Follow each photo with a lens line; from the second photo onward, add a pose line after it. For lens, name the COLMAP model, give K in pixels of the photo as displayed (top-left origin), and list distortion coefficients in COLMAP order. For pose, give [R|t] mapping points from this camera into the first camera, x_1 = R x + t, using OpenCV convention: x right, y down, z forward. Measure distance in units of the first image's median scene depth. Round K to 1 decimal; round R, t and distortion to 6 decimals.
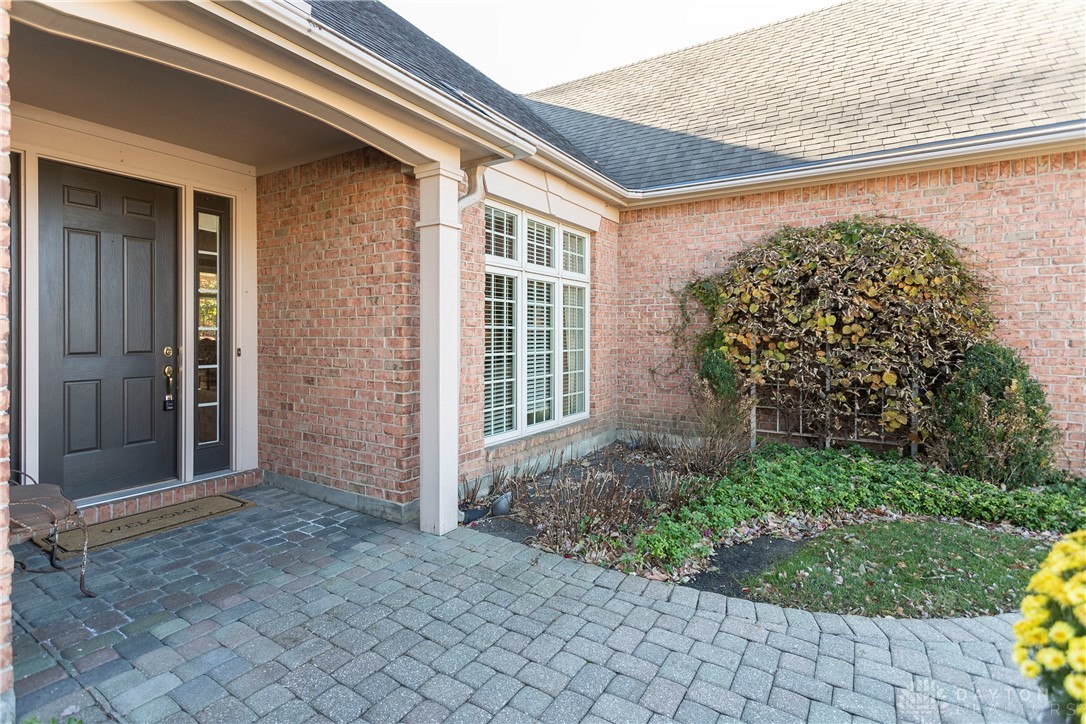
lens RADIAL K [[527.5, 0, 536.9], [0, 527.5, 346.9], [0, 0, 1]] dist [0.003665, 0.000510]
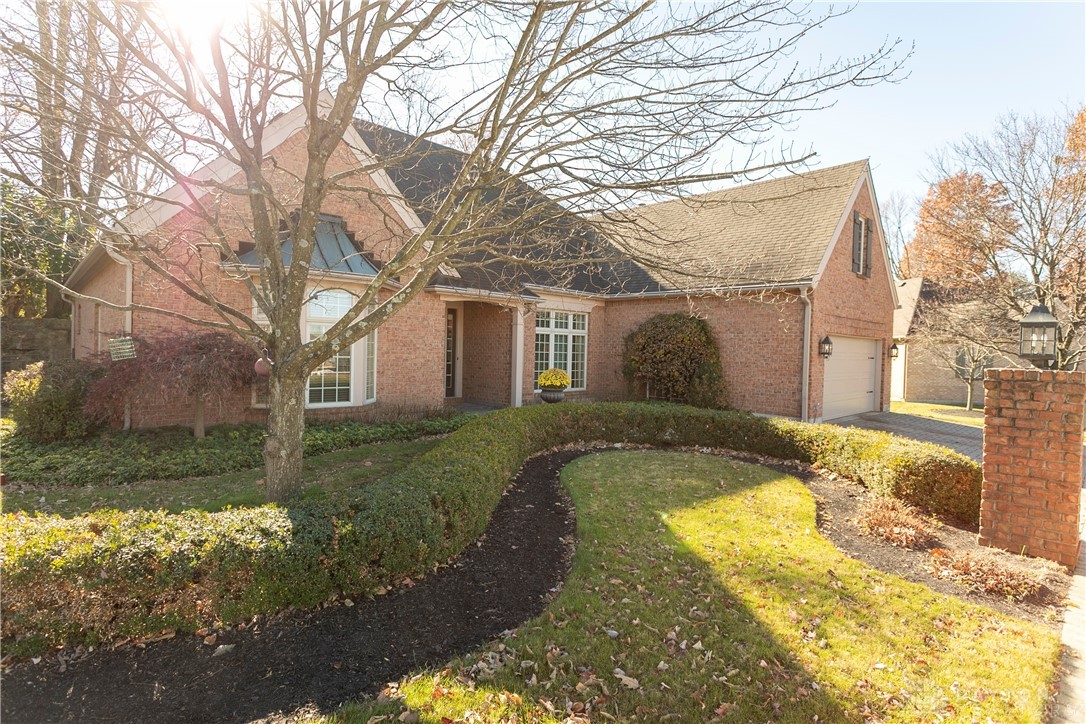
lens RADIAL K [[545.1, 0, 543.0], [0, 545.1, 362.0], [0, 0, 1]] dist [-0.000086, -0.000006]
pose [[0.973869, 0.025161, -0.225711, 0.589549], [-0.026088, 0.999659, -0.001127, 0.018429], [0.225605, 0.006986, 0.974194, -1.833933]]
